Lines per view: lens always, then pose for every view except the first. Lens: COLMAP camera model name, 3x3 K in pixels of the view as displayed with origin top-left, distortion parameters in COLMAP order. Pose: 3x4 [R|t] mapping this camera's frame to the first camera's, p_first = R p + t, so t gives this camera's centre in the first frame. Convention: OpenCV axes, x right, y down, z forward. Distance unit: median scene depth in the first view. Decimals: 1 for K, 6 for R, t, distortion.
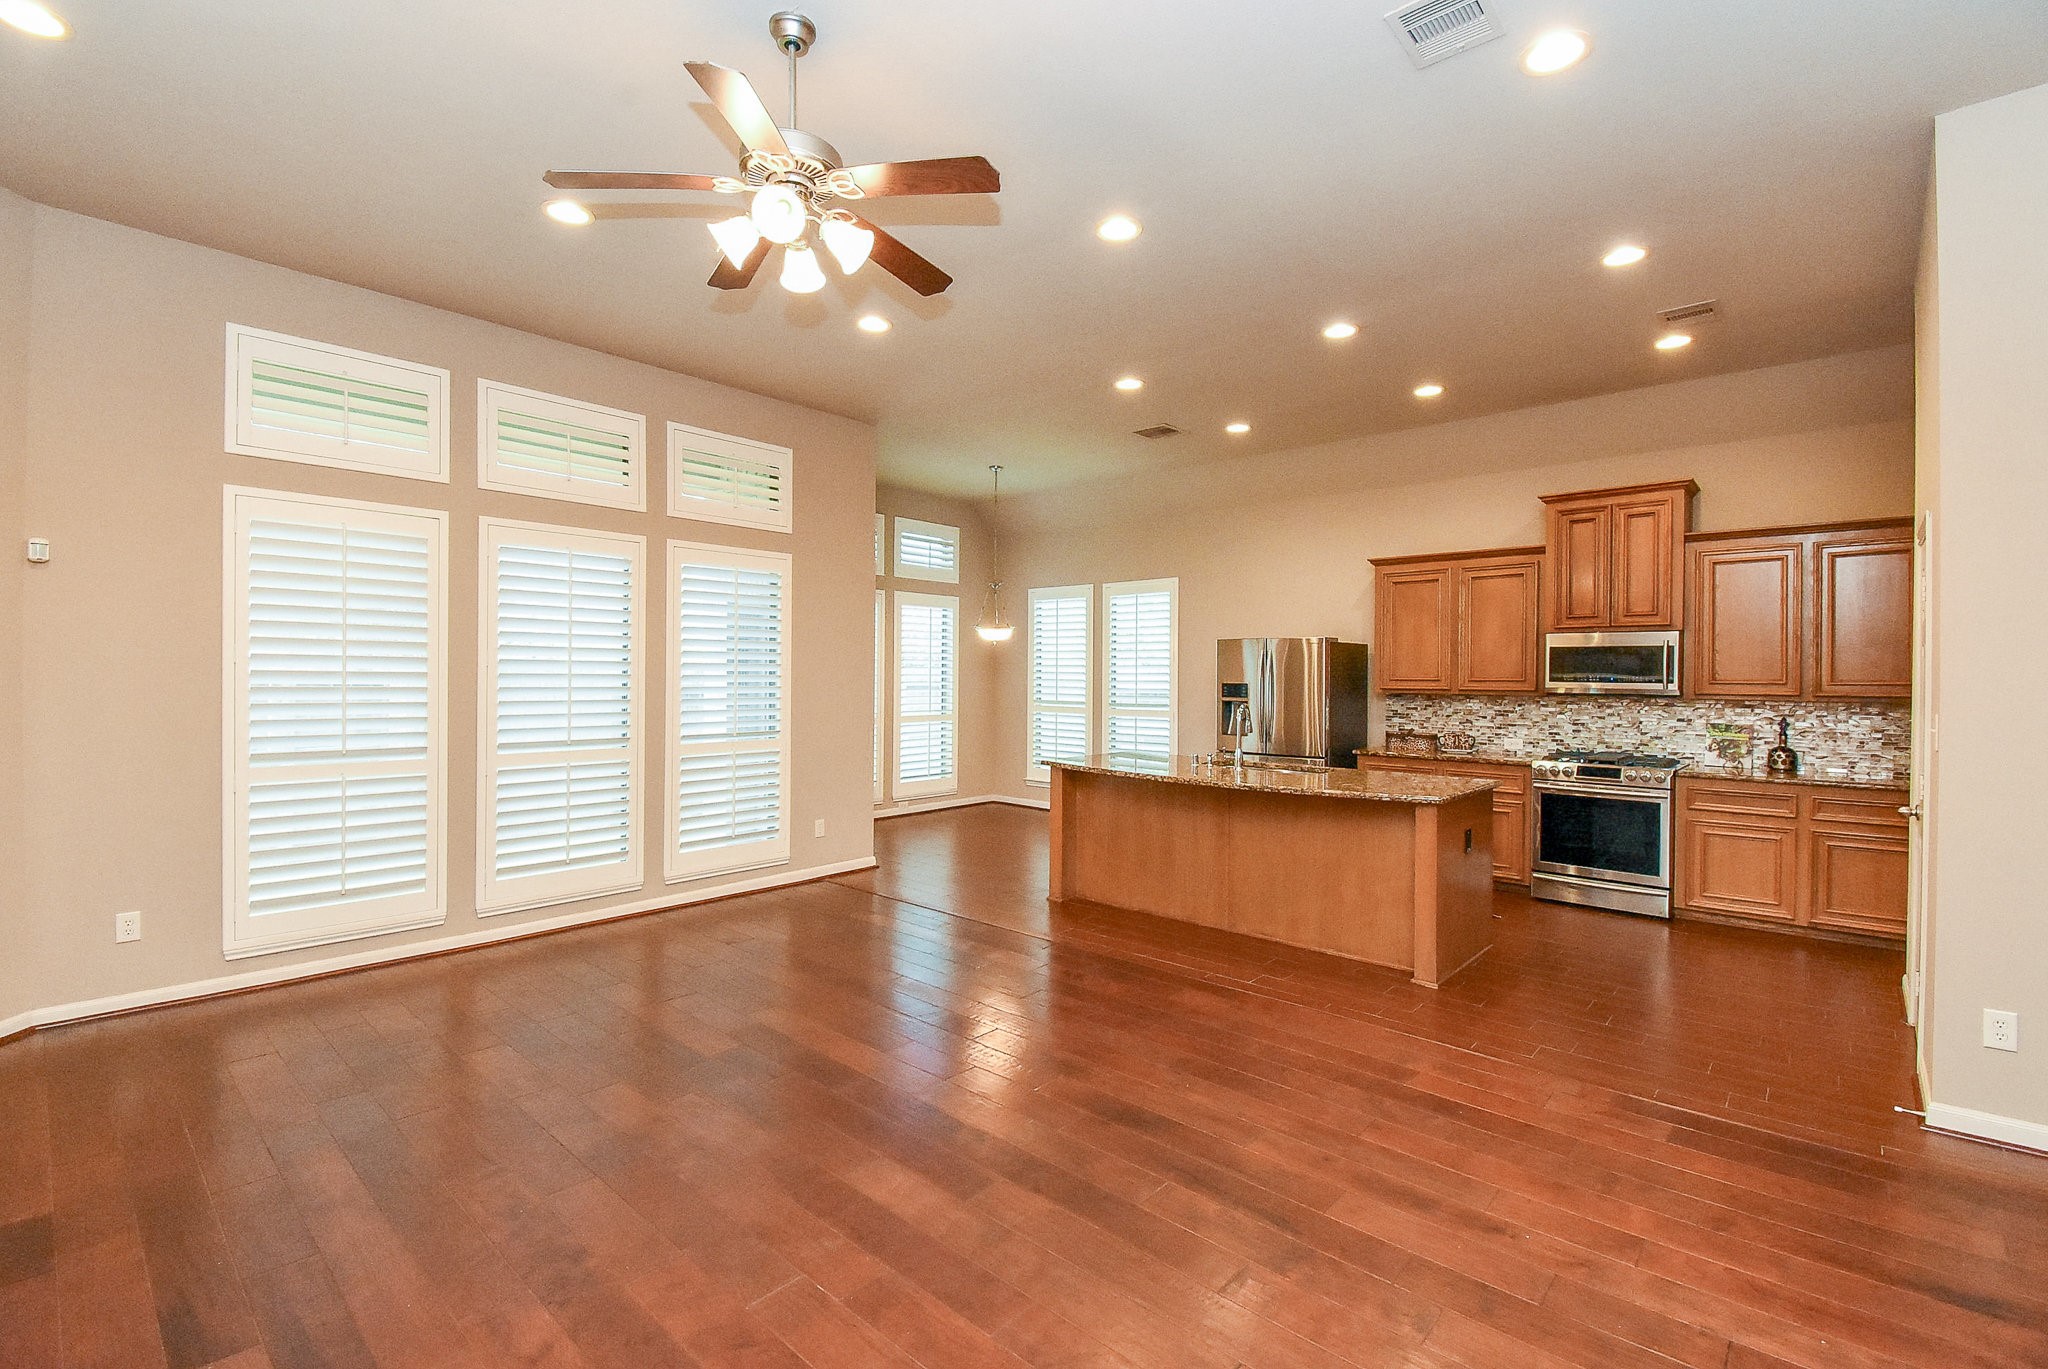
lens RADIAL K [[912.2, 0, 991.6], [0, 912.2, 679.0], [0, 0, 1]] dist [0.002683, -0.000451]
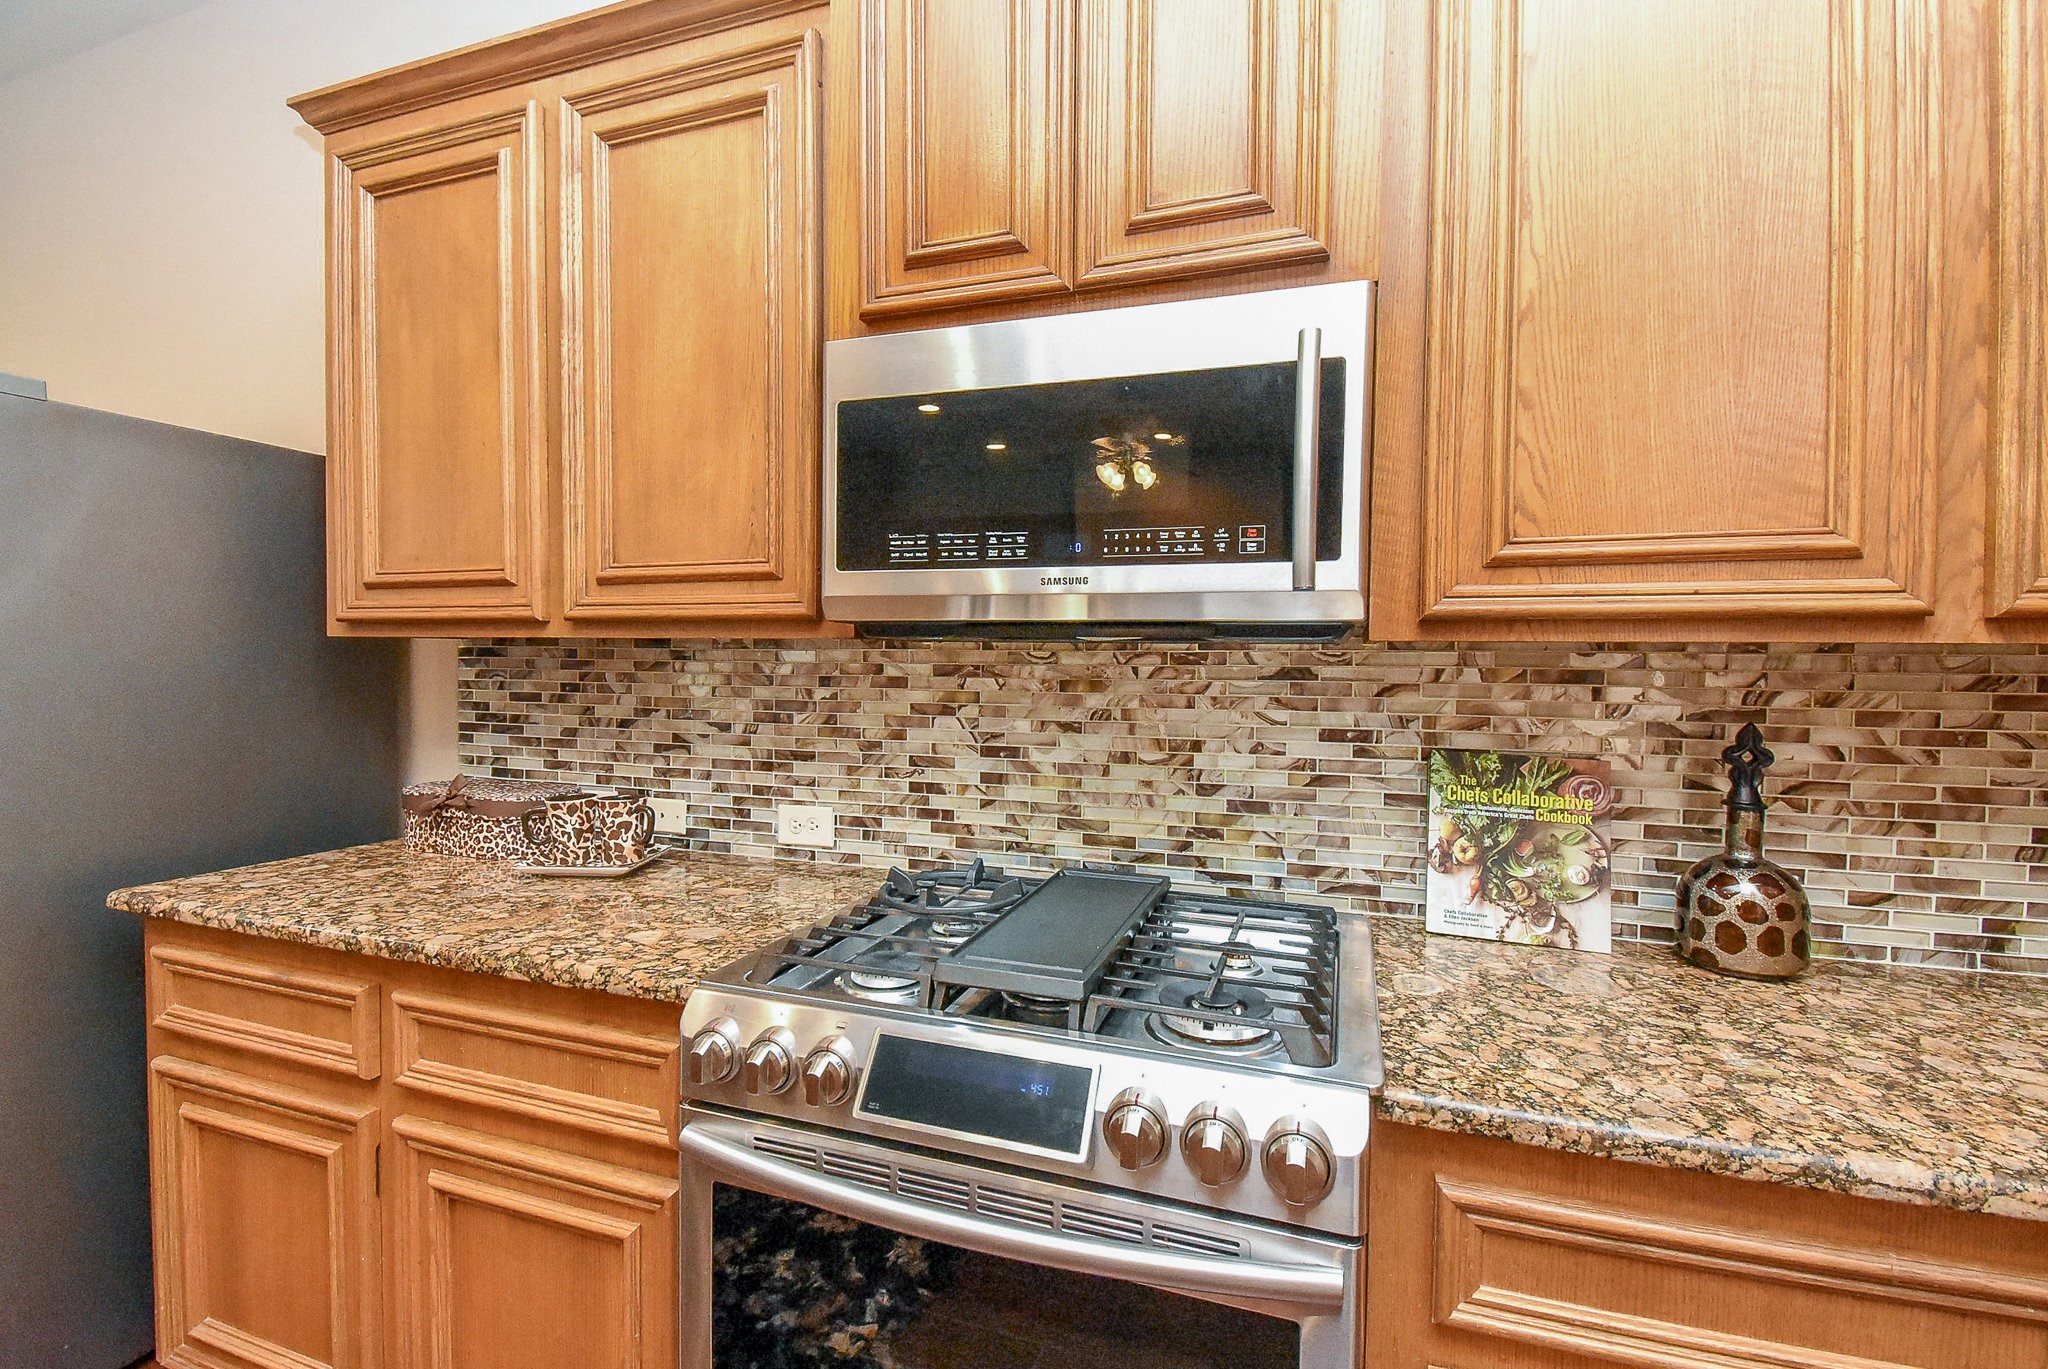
lens RADIAL K [[913.0, 0, 1002.8], [0, 913.0, 680.6], [0, 0, 1]] dist [0.001562, -0.000532]
pose [[0.921133, -0.009849, 0.389123, 0.597183], [0.000847, 0.999728, 0.023300, 0.025407], [-0.389246, -0.021133, 0.920891, 0.837167]]
